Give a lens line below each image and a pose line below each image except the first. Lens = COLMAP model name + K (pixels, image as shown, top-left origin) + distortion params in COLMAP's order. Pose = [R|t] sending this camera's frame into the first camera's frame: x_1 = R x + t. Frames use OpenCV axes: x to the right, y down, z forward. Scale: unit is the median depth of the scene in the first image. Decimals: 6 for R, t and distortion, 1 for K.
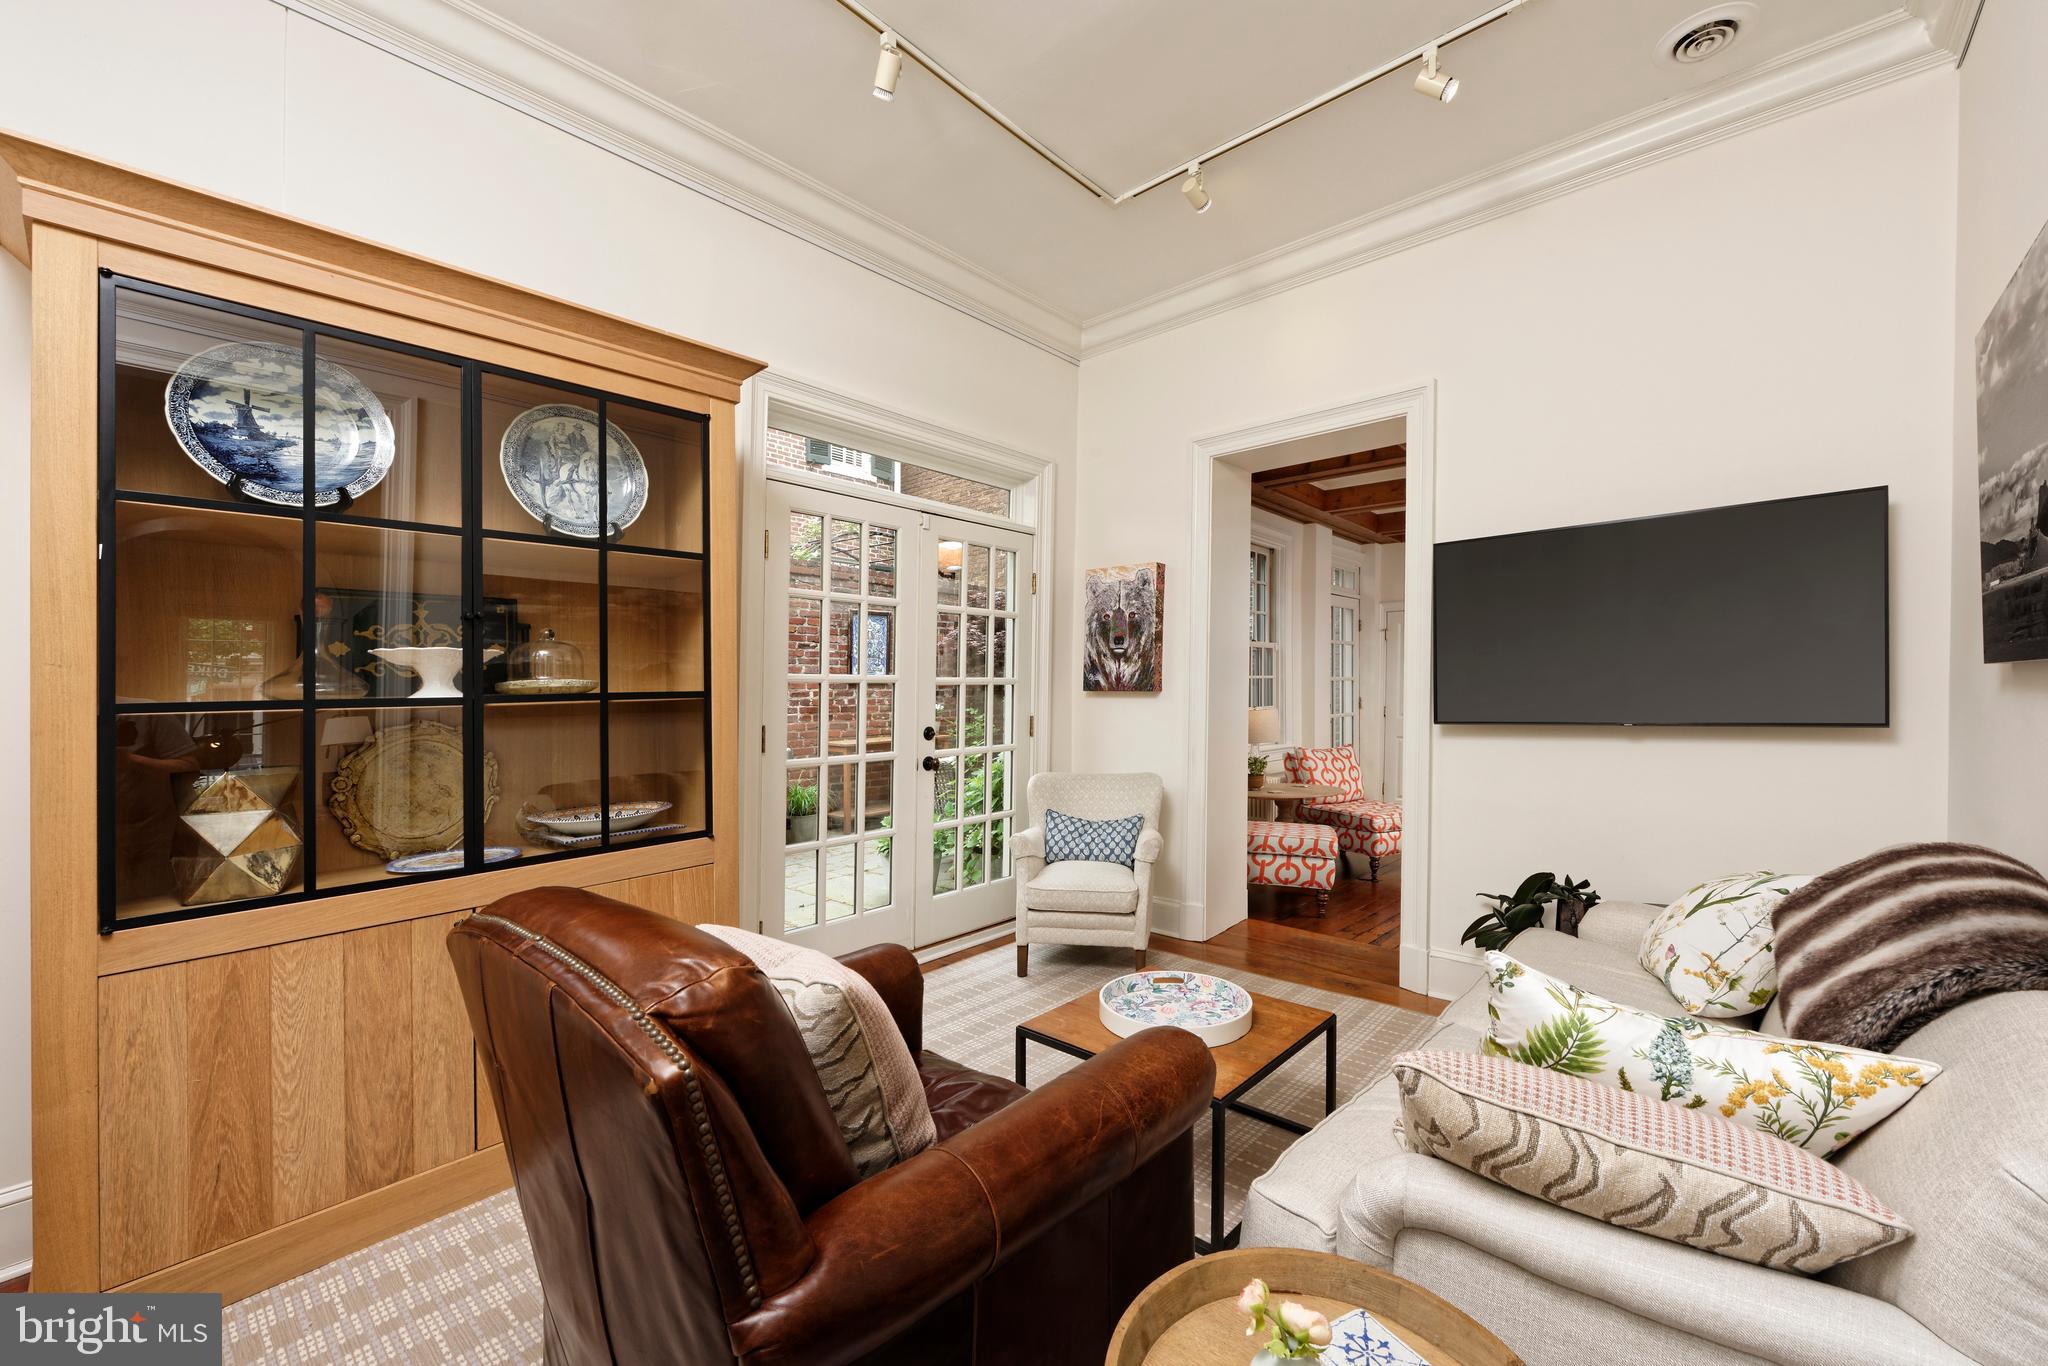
lens RADIAL K [[805.8, 0, 1017.1], [0, 805.8, 683.2], [0, 0, 1]] dist [-0.014503, -0.000196]
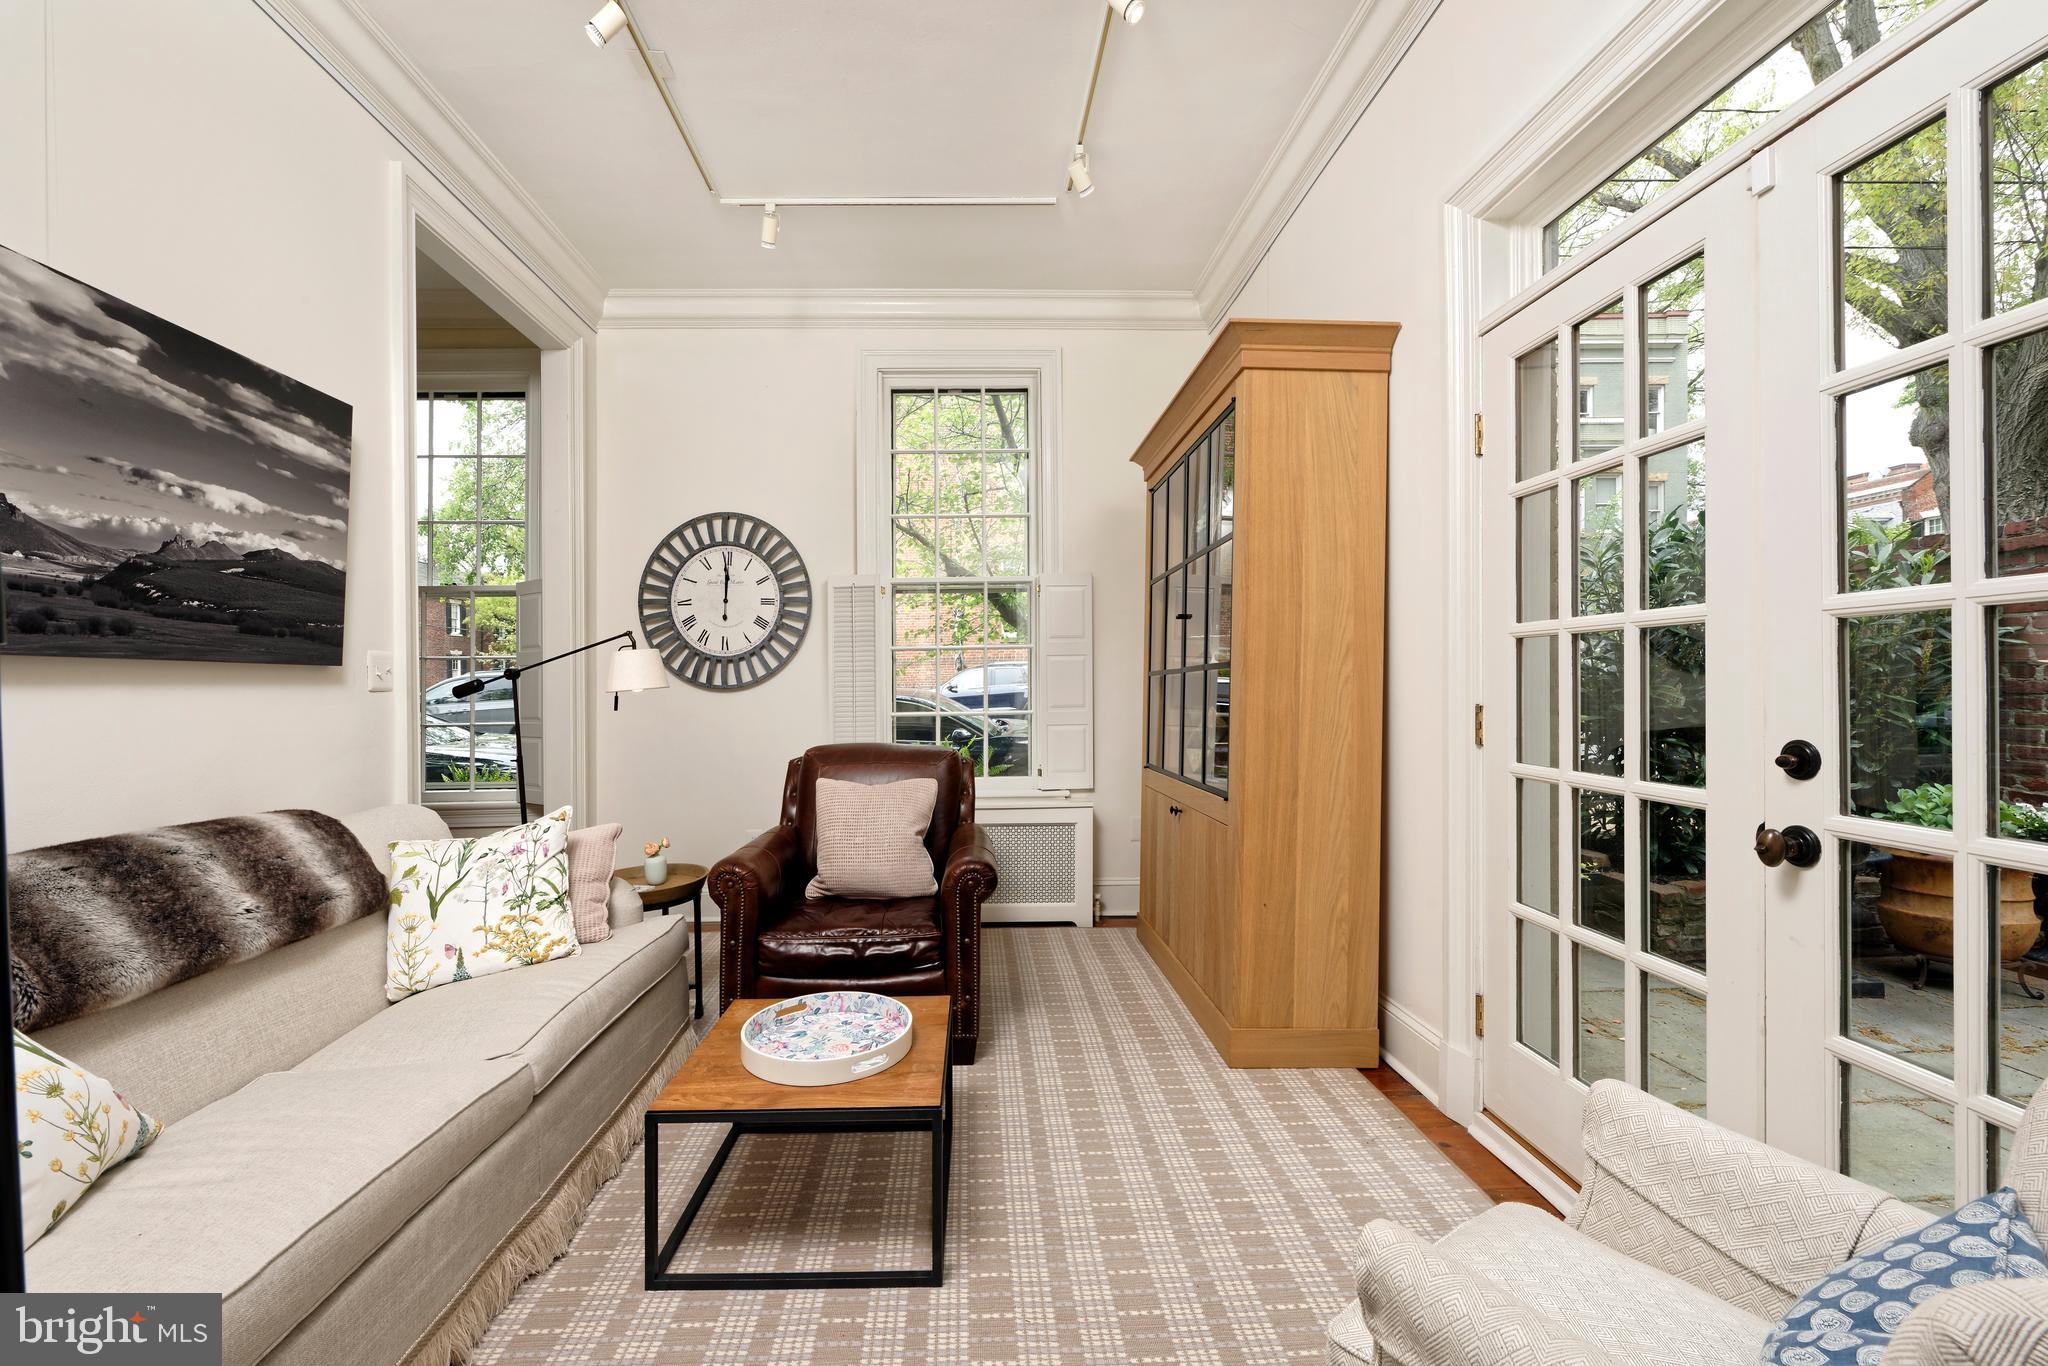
lens RADIAL K [[805.8, 0, 1015.5], [0, 805.8, 681.3], [0, 0, 1]] dist [-0.014503, -0.000196]
pose [[-0.712766, -0.005888, -0.701377, 0.389081], [-0.005135, 0.999982, -0.003177, 0.032482], [0.701383, 0.001337, -0.712784, 1.062566]]
